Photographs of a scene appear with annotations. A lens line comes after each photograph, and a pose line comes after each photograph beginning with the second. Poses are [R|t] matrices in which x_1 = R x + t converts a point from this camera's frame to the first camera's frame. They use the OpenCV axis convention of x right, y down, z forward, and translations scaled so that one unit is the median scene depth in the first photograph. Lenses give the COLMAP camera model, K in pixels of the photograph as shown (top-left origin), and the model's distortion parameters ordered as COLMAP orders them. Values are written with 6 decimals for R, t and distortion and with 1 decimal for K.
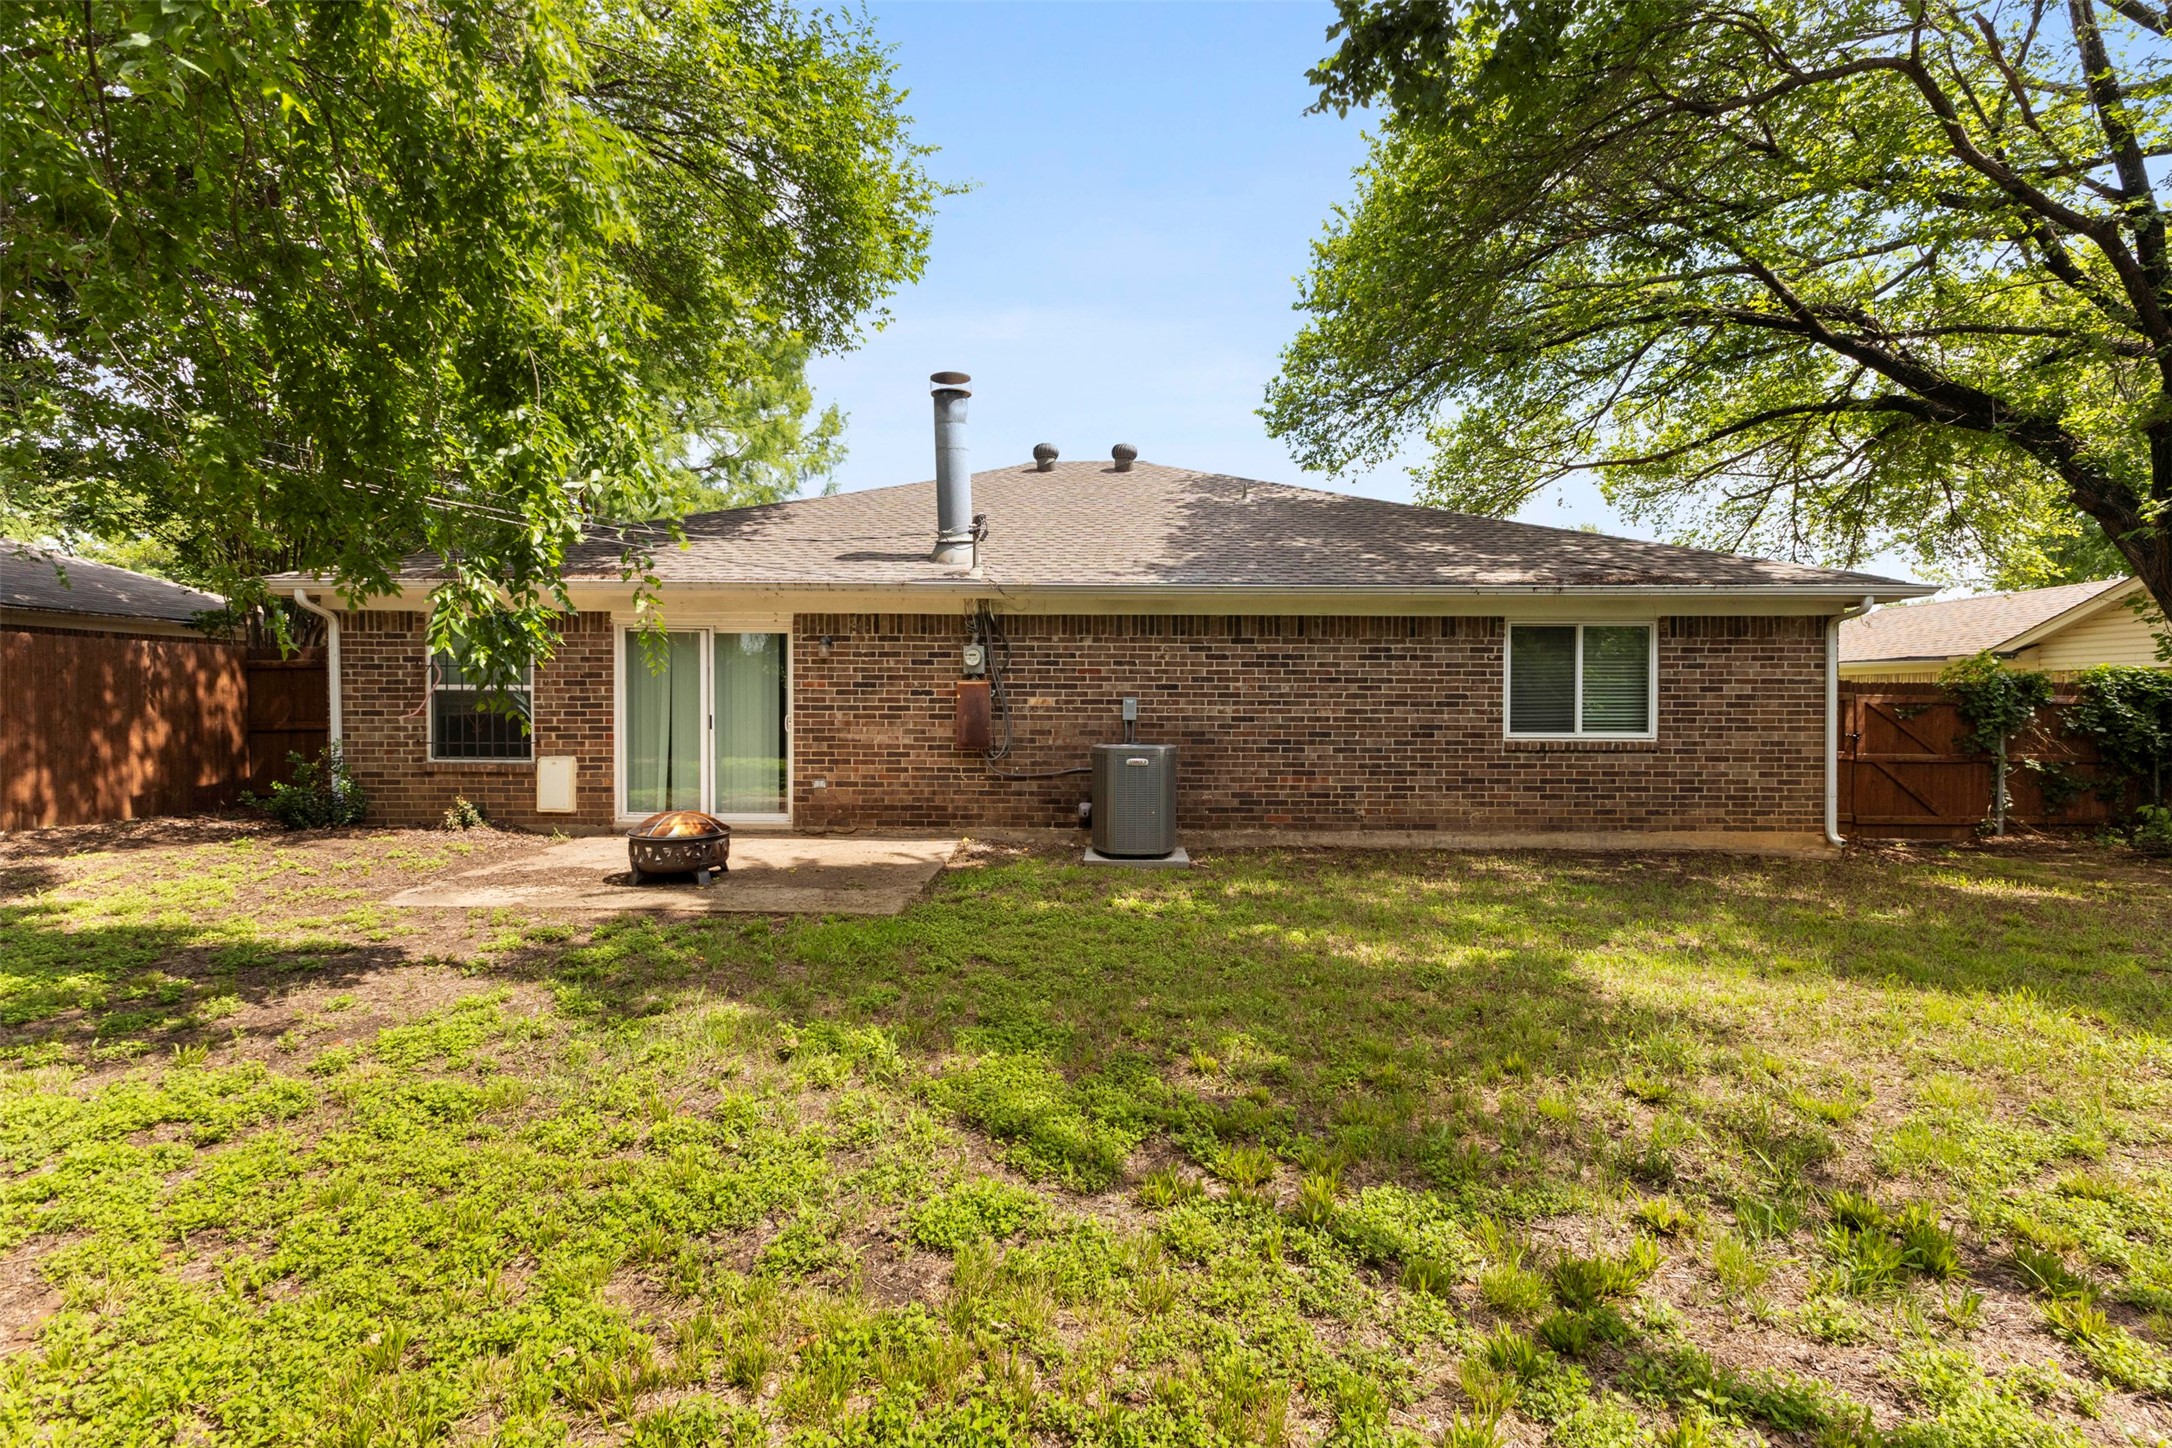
lens RADIAL K [[916.7, 0, 1089.6], [0, 916.7, 695.8], [0, 0, 1]] dist [0.000848, -0.000423]
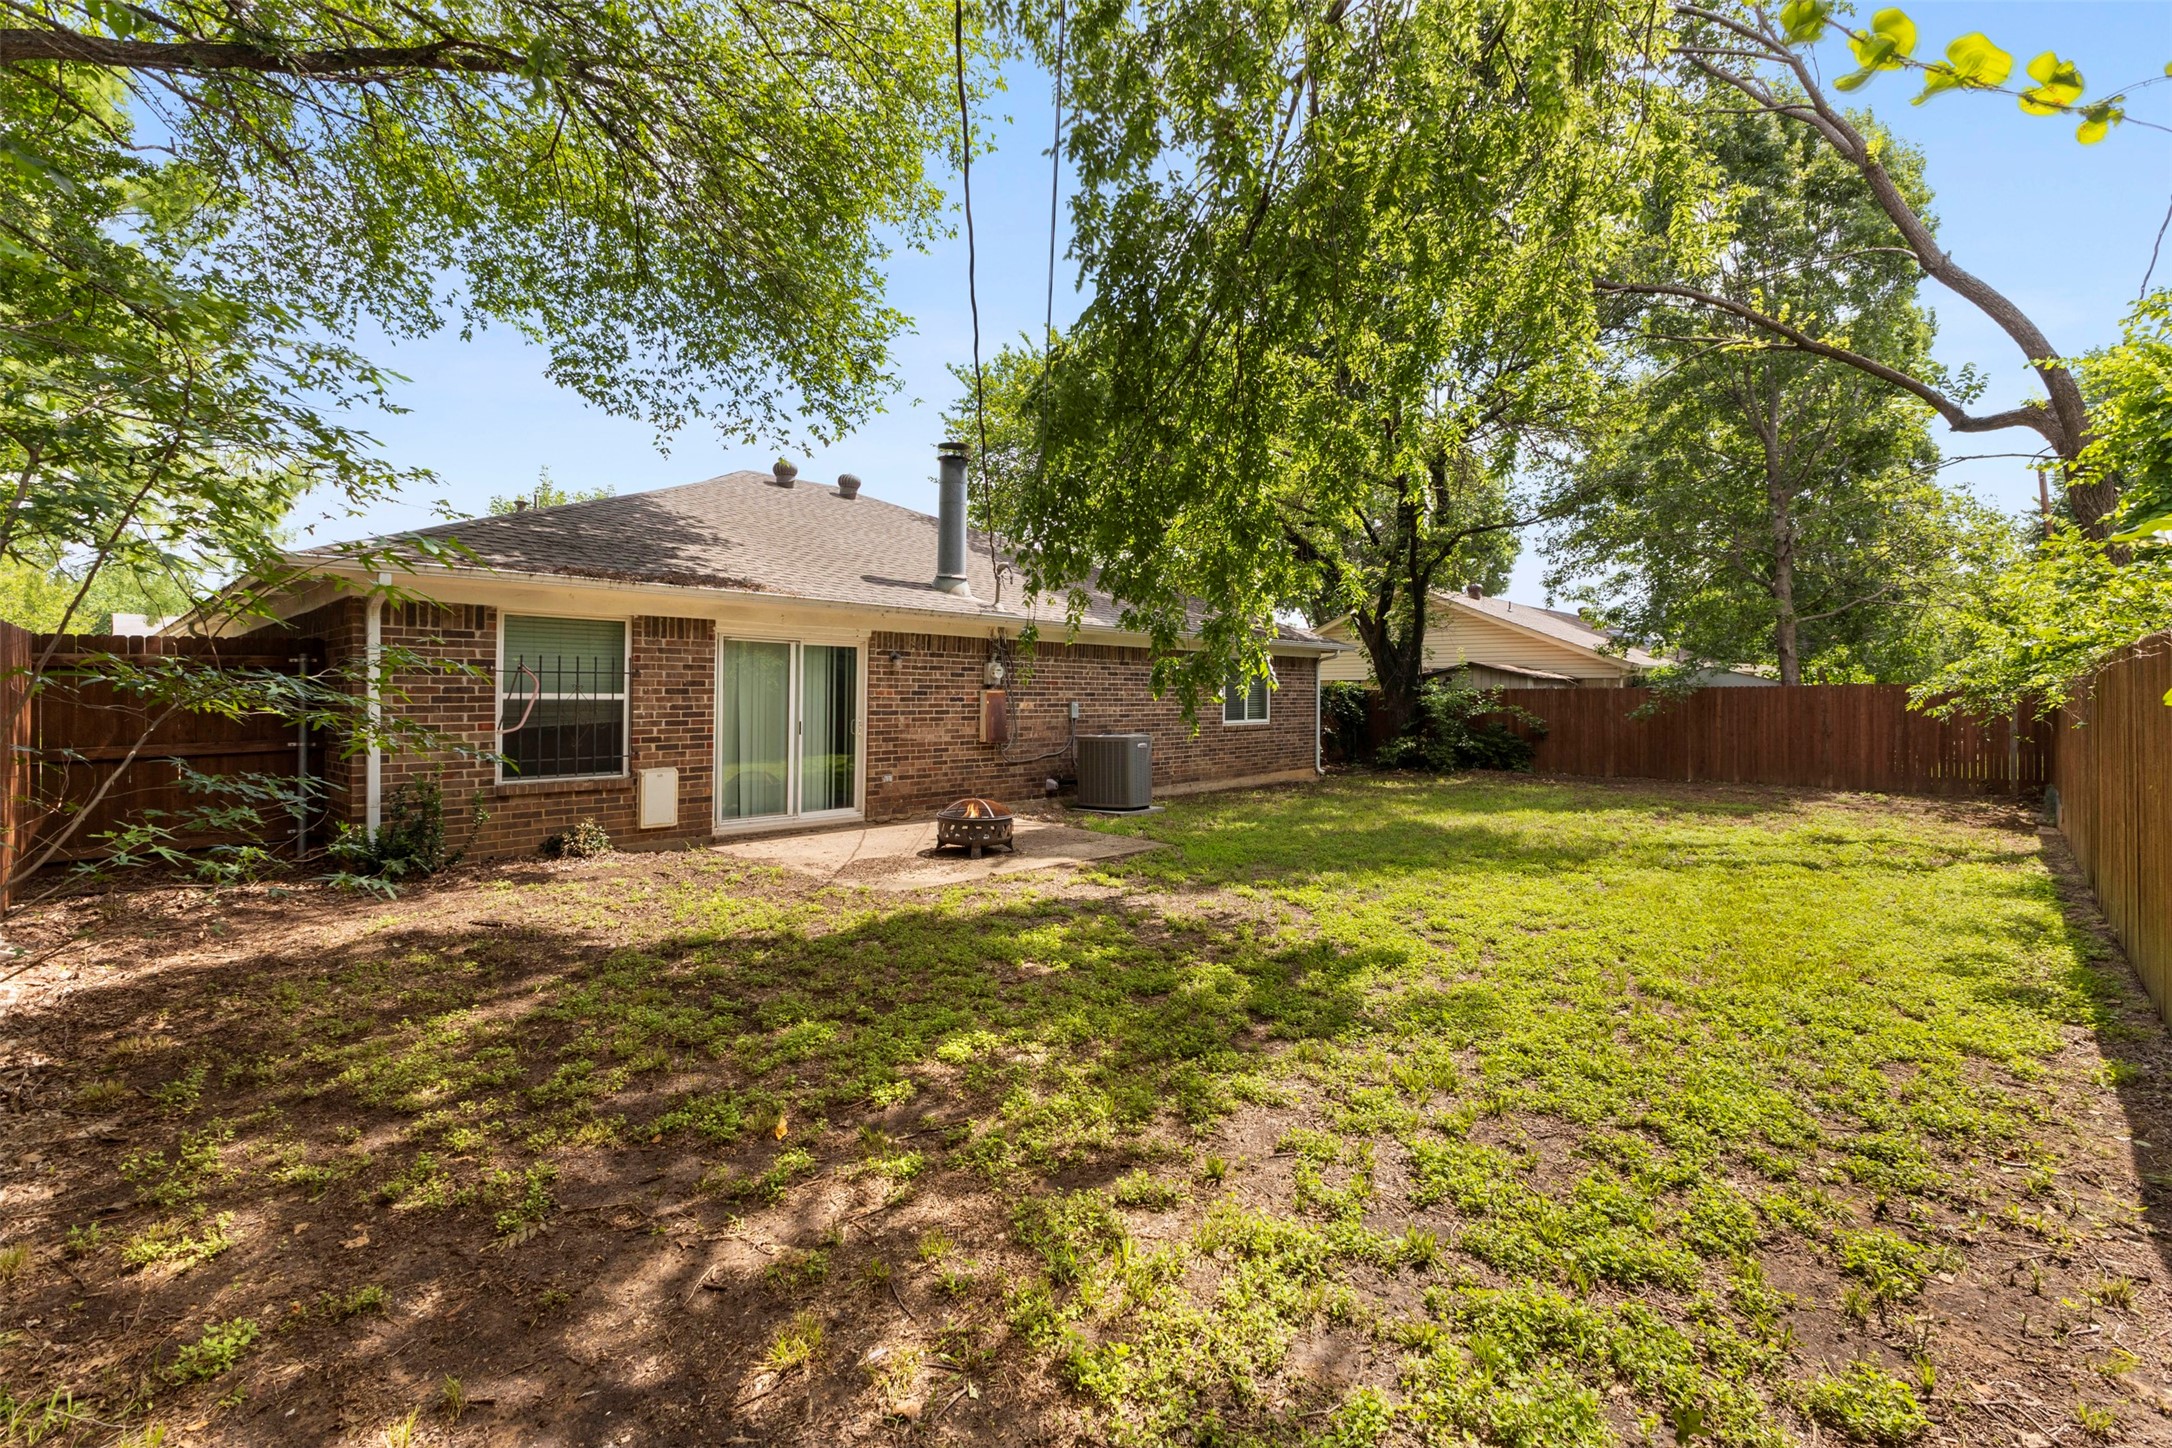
lens RADIAL K [[916.7, 0, 1089.6], [0, 916.7, 695.8], [0, 0, 1]] dist [0.000848, -0.000423]
pose [[0.676737, -0.002758, 0.736219, -0.976117], [-0.002309, 0.999980, 0.005869, -0.015894], [-0.736221, -0.005671, 0.676717, 0.027588]]
